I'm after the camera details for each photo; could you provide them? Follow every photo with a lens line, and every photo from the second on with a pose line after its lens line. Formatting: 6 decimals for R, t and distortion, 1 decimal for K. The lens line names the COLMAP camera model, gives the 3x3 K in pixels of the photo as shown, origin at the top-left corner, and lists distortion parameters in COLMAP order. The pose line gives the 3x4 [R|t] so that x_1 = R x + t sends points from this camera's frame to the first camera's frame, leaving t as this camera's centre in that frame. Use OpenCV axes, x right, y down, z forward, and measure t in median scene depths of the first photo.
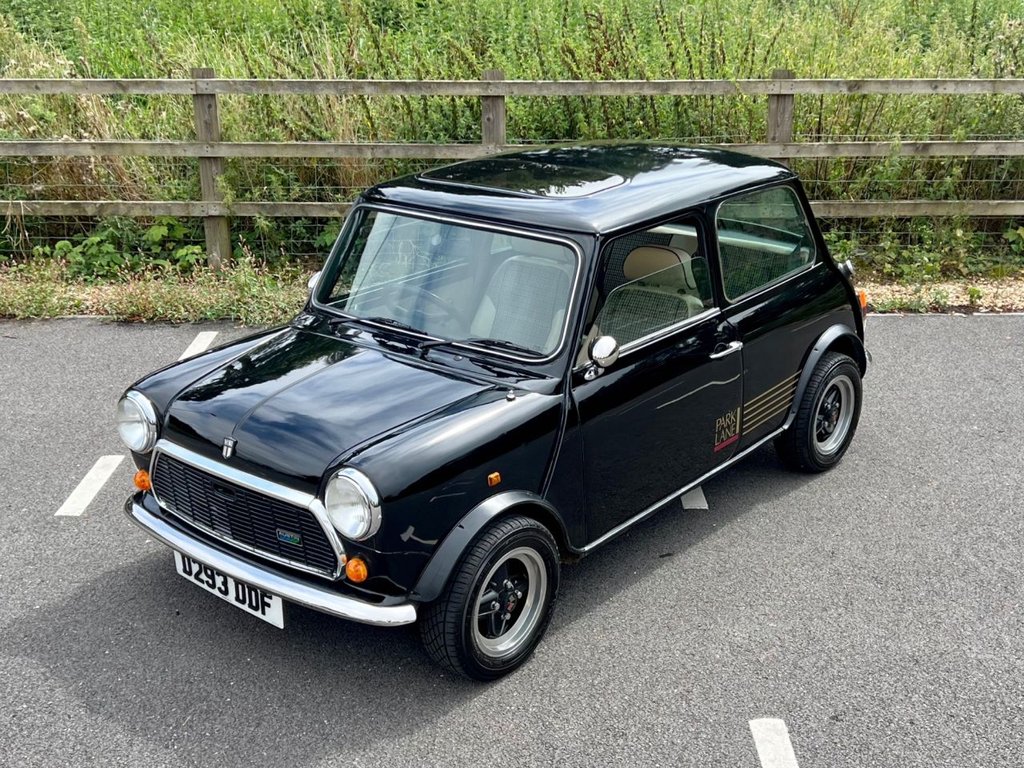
lens RADIAL K [[1178.7, 0, 512.6], [0, 1178.7, 386.8], [0, 0, 1]] dist [0.052091, -0.067428]
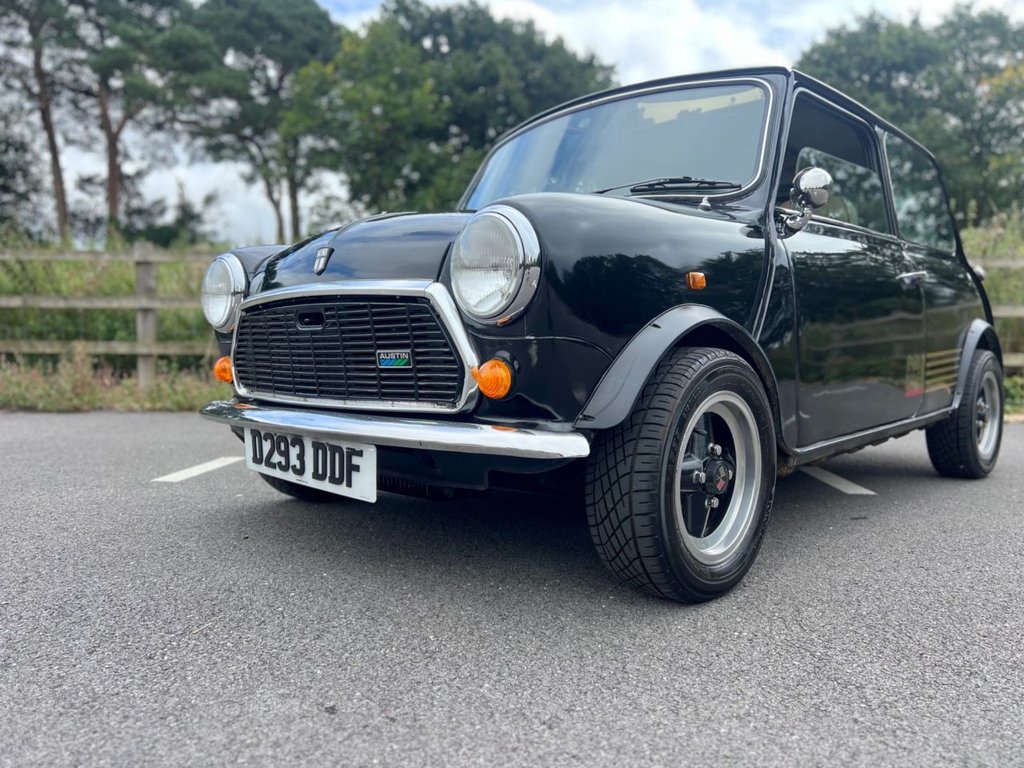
lens RADIAL K [[753.0, 0, 514.8], [0, 753.0, 381.5], [0, 0, 1]] dist [0.029128, -0.005052]
pose [[0.997729, 0.012537, -0.066181, -0.085081], [-0.029720, 0.963653, -0.265498, 0.236679], [0.060447, 0.266862, 0.961837, 0.554520]]
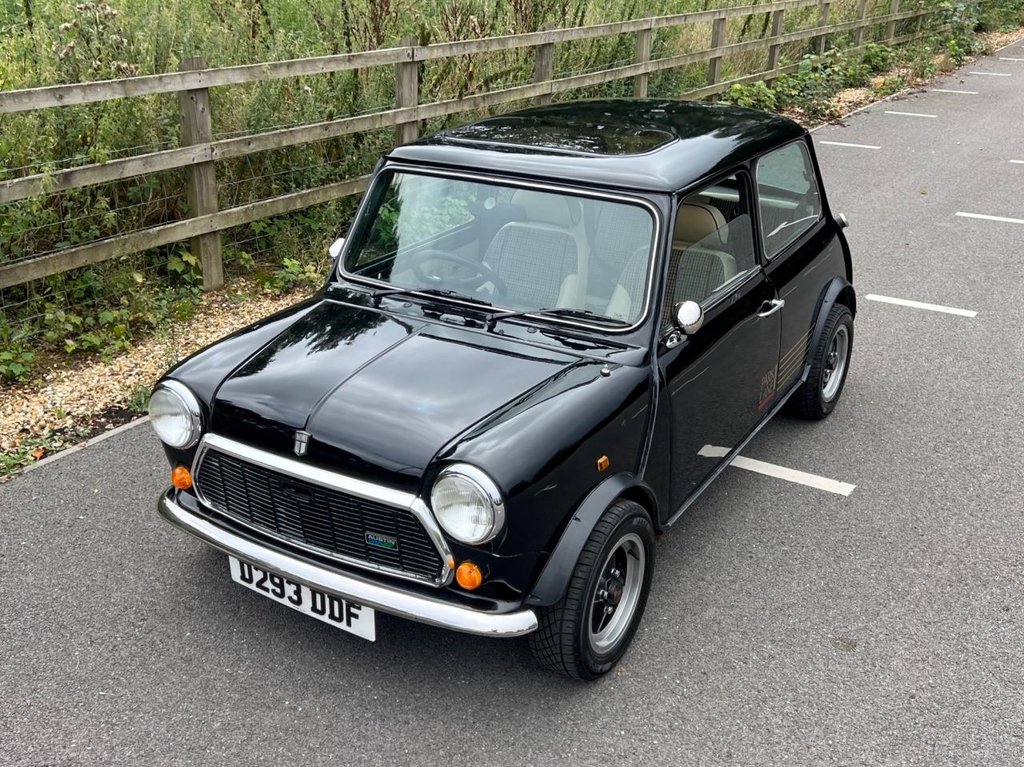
lens RADIAL K [[1045.5, 0, 502.9], [0, 1045.5, 333.2], [0, 0, 1]] dist [0.028243, 0.002880]
pose [[0.991121, -0.039880, 0.126840, -0.179810], [0.039063, 0.999197, 0.008924, -0.031235], [-0.127094, -0.003890, 0.991883, 0.189078]]
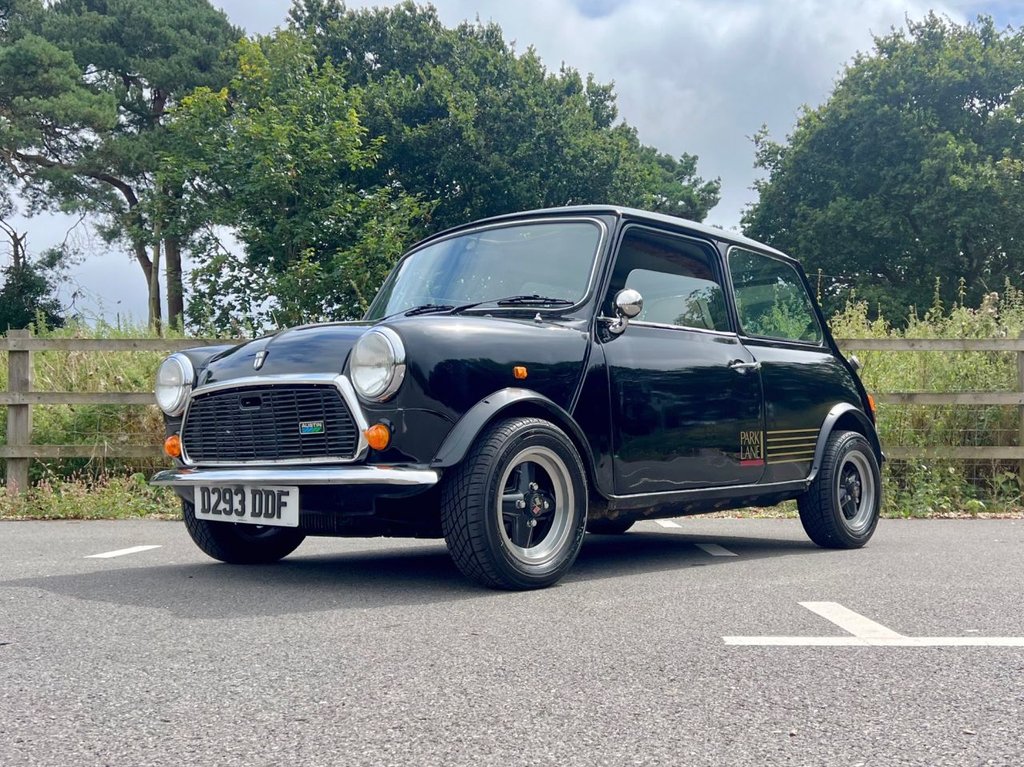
lens RADIAL K [[1038.1, 0, 532.7], [0, 1038.1, 382.6], [0, 0, 1]] dist [0.038564, -0.024585]
pose [[0.999896, -0.004536, -0.013722, 0.006777], [-0.000996, 0.925588, -0.378531, 0.394163], [0.014418, 0.378506, 0.925487, 0.174879]]
